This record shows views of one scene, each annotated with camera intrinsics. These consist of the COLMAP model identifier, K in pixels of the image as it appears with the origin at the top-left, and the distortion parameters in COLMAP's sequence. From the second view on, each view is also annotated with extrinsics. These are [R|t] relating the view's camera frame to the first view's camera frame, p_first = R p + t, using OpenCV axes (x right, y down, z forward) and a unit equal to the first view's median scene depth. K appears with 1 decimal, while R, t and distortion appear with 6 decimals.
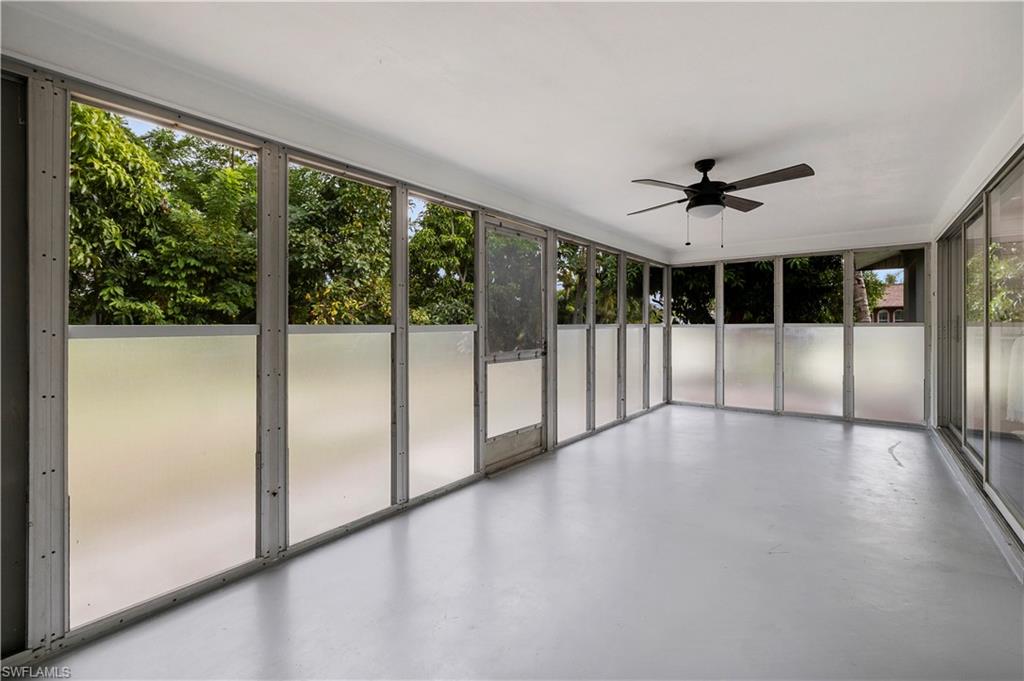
lens RADIAL K [[457.7, 0, 516.1], [0, 457.7, 321.6], [0, 0, 1]] dist [-0.002843, -0.000405]
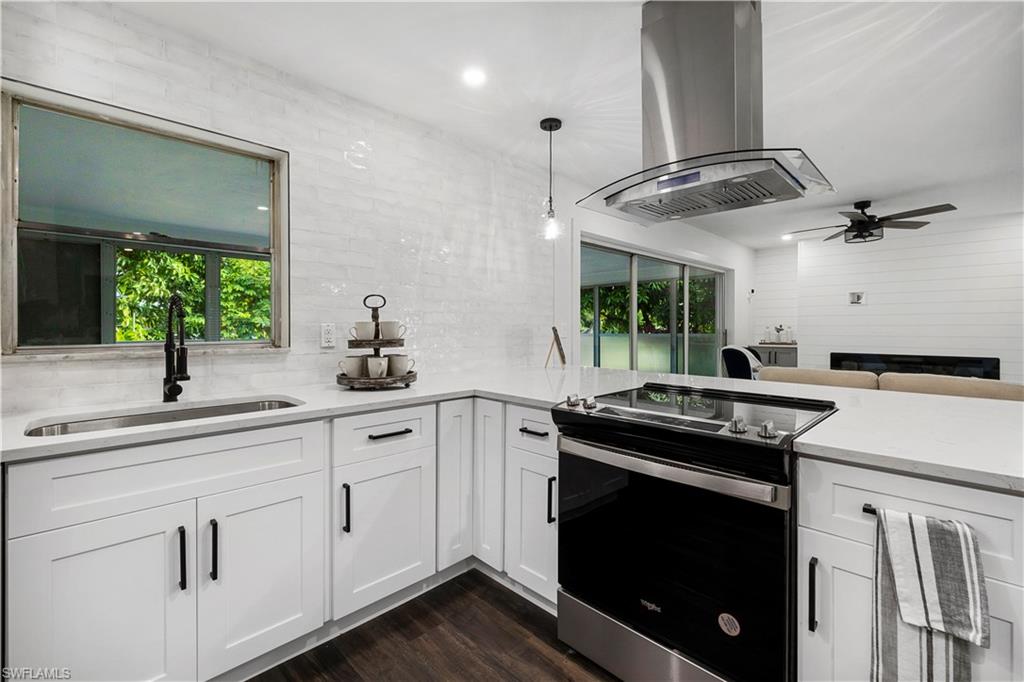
lens RADIAL K [[445.4, 0, 511.8], [0, 445.4, 327.6], [0, 0, 1]] dist [0.001272, 0.000161]
pose [[0.990759, -0.002002, -0.135620, 0.390957], [0.002713, 0.999984, 0.005059, -0.020044], [0.135608, -0.005380, 0.990748, -0.294487]]
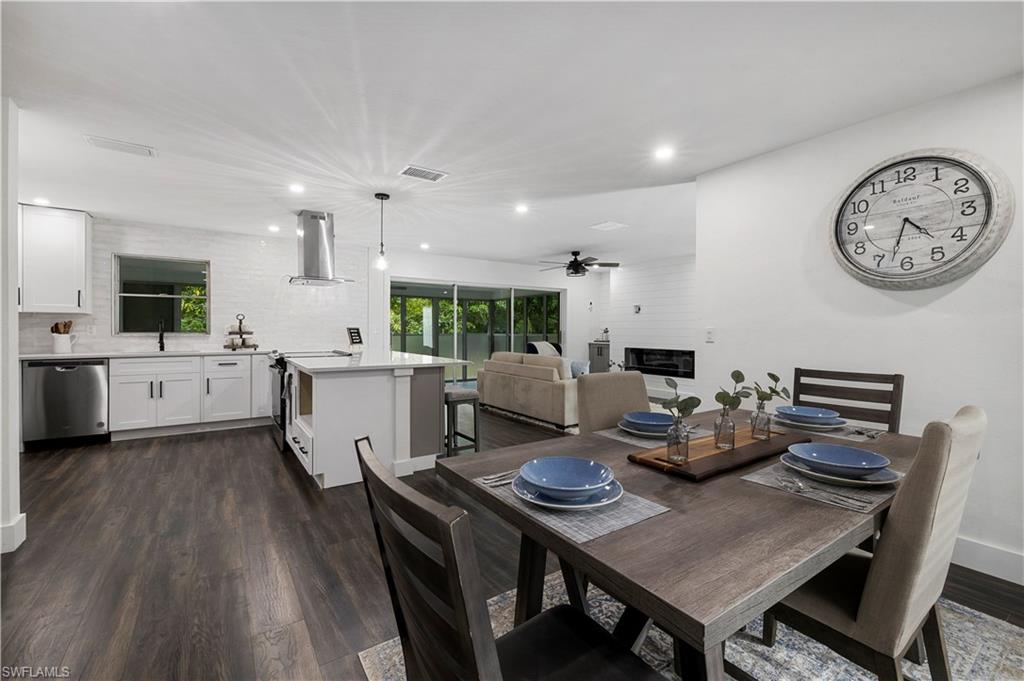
lens RADIAL K [[437.9, 0, 508.6], [0, 437.9, 325.9], [0, 0, 1]] dist [-0.000829, 0.000074]
pose [[0.948755, 0.001968, -0.316005, 1.015381], [-0.003426, 0.999986, -0.004058, -0.019468], [0.315993, 0.004933, 0.948749, -0.621482]]
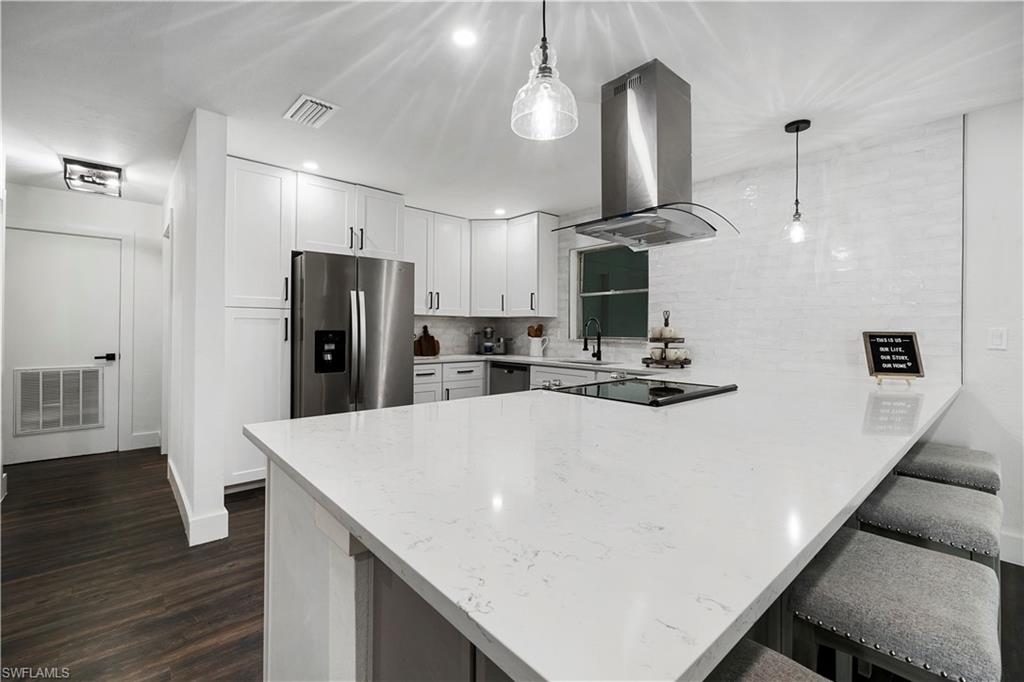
lens RADIAL K [[438.9, 0, 512.3], [0, 438.9, 329.8], [0, 0, 1]] dist [-0.001690, -0.000162]
pose [[-0.192831, -0.001019, -0.981231, 0.822154], [-0.004669, 0.999989, -0.000121, -0.018905], [0.981221, 0.004558, -0.192834, -0.051781]]
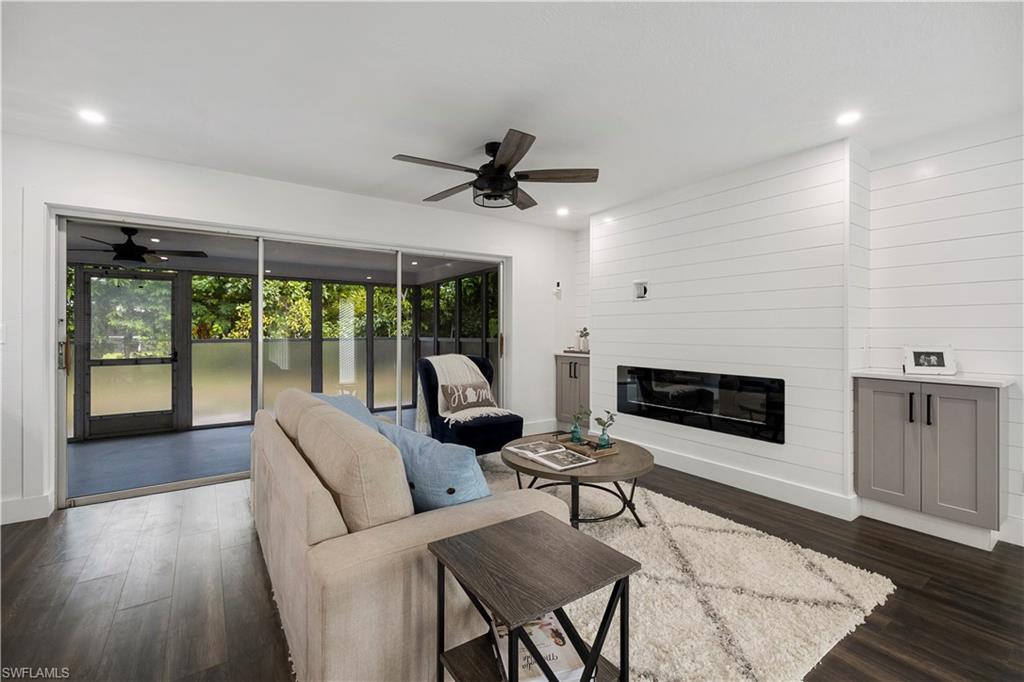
lens RADIAL K [[446.1, 0, 507.6], [0, 446.1, 330.5], [0, 0, 1]] dist [-0.000369, 0.000181]
pose [[0.949405, 0.000088, -0.314055, 0.986974], [0.001204, 0.999992, 0.003918, -0.018194], [0.314053, -0.004097, 0.949397, 0.021035]]
